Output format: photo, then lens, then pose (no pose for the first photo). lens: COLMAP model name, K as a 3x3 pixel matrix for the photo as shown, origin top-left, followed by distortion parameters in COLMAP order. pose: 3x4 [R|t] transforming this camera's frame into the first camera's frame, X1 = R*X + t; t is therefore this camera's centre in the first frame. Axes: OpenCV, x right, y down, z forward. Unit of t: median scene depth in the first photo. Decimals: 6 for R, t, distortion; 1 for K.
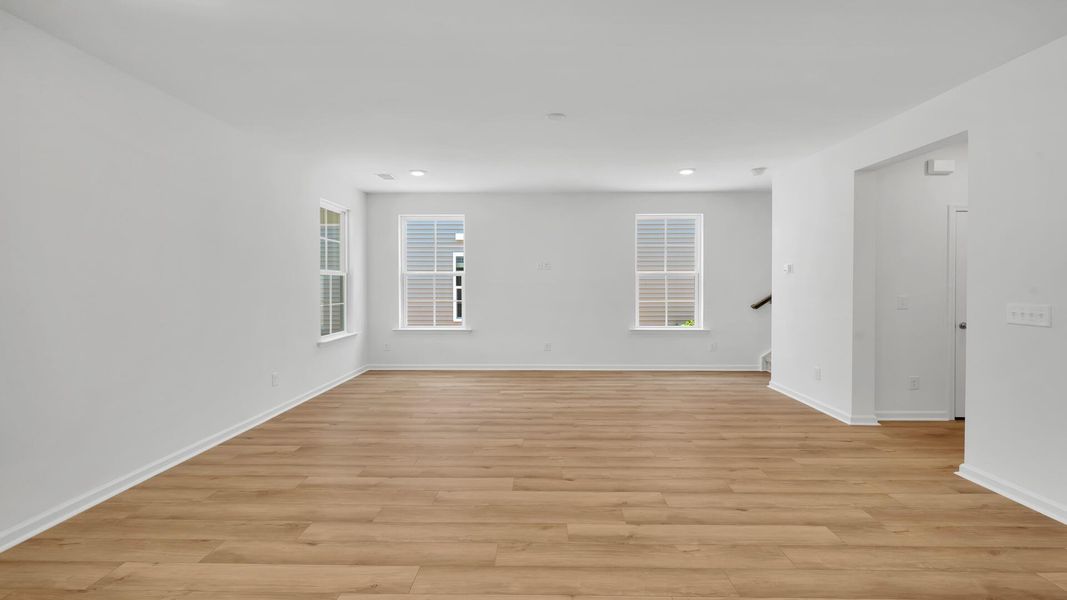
lens RADIAL K [[488.9, 0, 533.5], [0, 488.9, 300.0], [0, 0, 1]] dist [-0.011071, 0.000474]
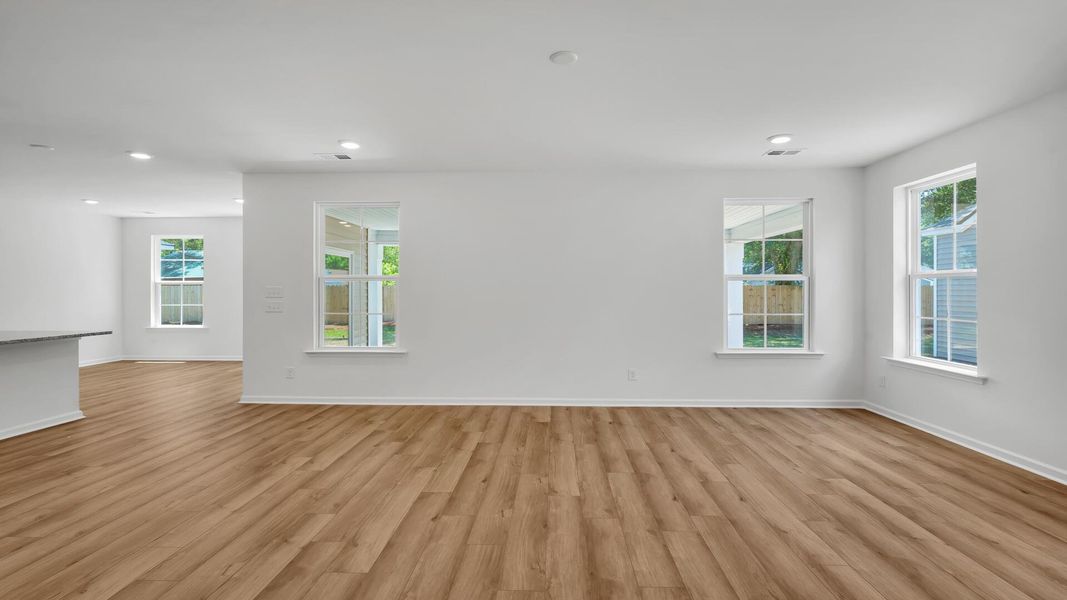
lens RADIAL K [[498.9, 0, 533.5], [0, 498.9, 300.0], [0, 0, 1]] dist [0.000516, 0.000523]
pose [[-0.016368, 0.021710, -0.999630, 0.926775], [-0.032945, 0.999210, 0.022240, -0.042626], [0.999323, 0.033297, -0.015639, 1.152016]]
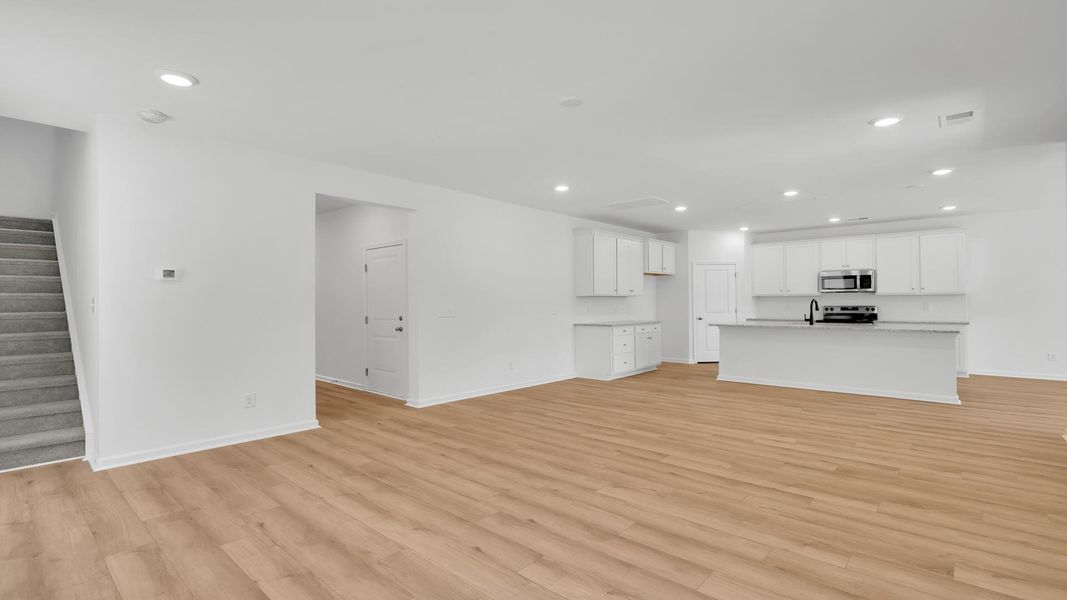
lens RADIAL K [[488.9, 0, 533.5], [0, 488.9, 300.0], [0, 0, 1]] dist [-0.011071, 0.000474]
pose [[-0.762701, 0.007395, 0.646709, -0.556658], [0.026922, 0.999431, 0.020322, -0.046906], [-0.646191, 0.032911, -0.762466, 2.037059]]
